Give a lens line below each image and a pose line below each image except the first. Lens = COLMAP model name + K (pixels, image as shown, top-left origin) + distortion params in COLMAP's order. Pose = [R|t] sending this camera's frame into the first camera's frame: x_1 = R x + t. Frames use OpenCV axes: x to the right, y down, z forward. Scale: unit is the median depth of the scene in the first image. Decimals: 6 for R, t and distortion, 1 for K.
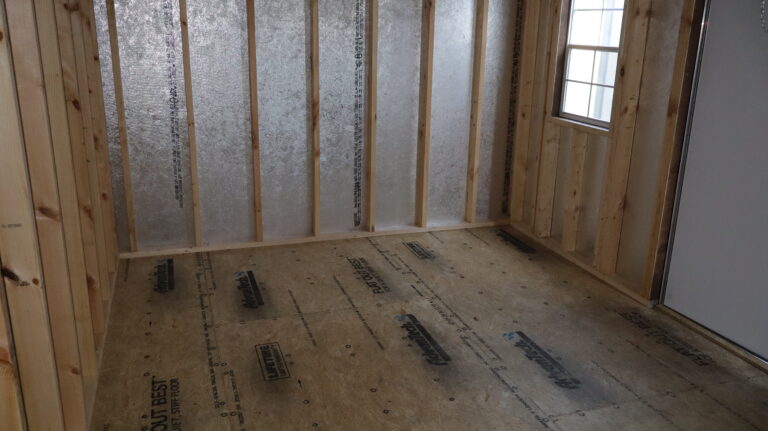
lens RADIAL K [[636.6, 0, 384.0], [0, 636.6, 215.5], [0, 0, 1]] dist [-0.006293, 0.002009]
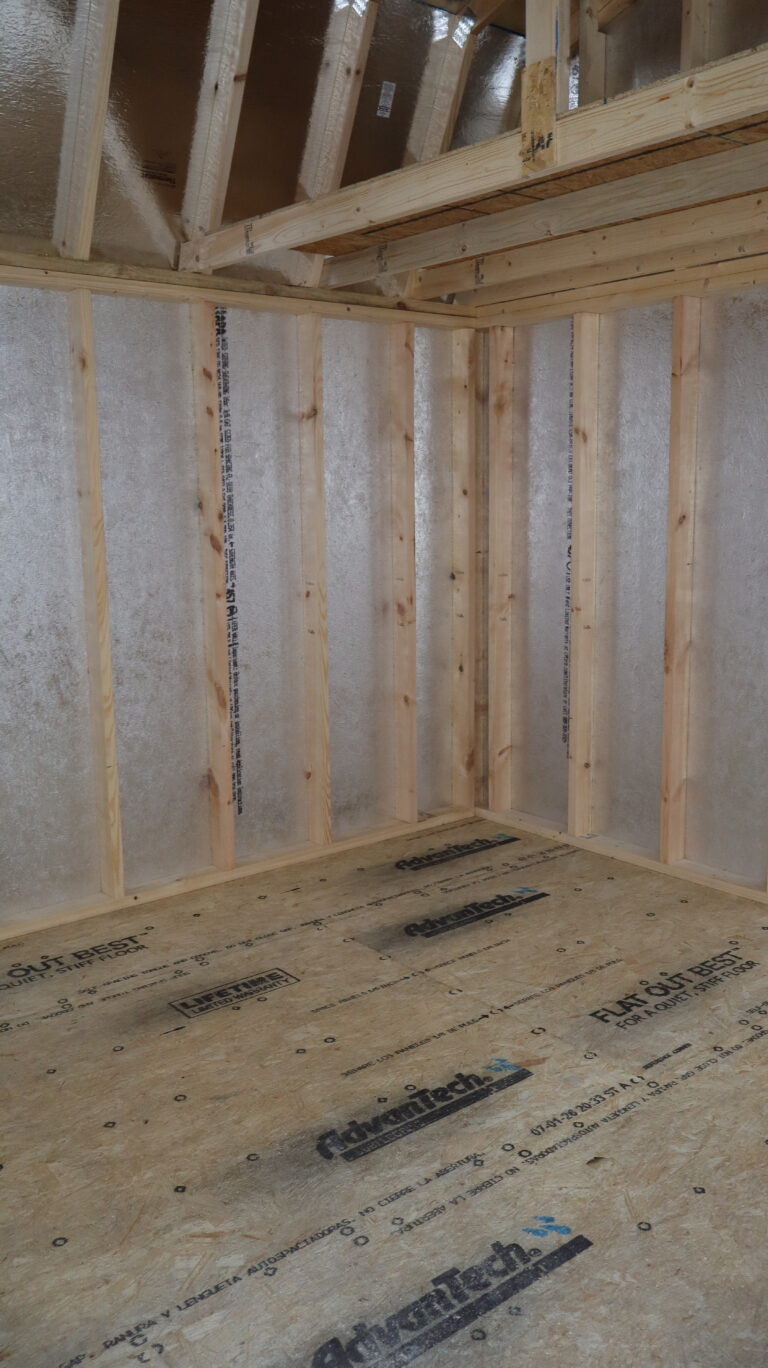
lens RADIAL K [[1133.9, 0, 384.0], [0, 1133.9, 684.0], [0, 0, 1]] dist [-0.006293, 0.002009]
pose [[0.350368, 0.136535, -0.926607, 0.674665], [-0.246121, 0.967971, 0.049567, -0.106952], [0.903696, 0.210691, 0.372750, 0.592796]]
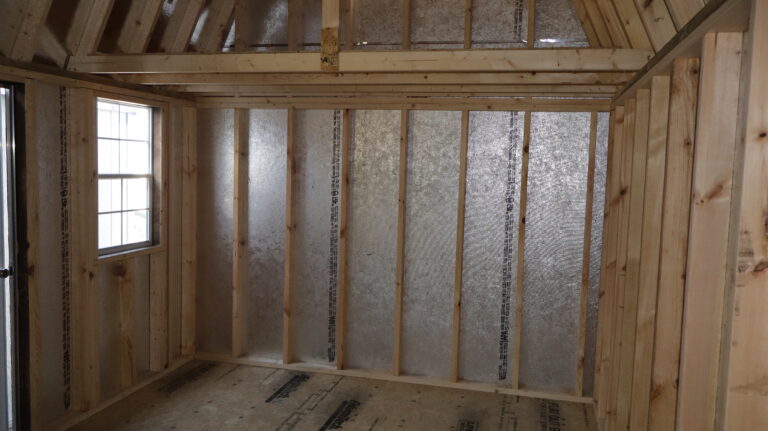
lens RADIAL K [[636.6, 0, 384.0], [0, 636.6, 215.5], [0, 0, 1]] dist [-0.006293, 0.002009]
pose [[-0.843159, -0.093973, 0.529388, -0.571768], [0.103403, 0.937886, 0.331177, -0.516789], [-0.527627, 0.333975, -0.781070, 1.659499]]
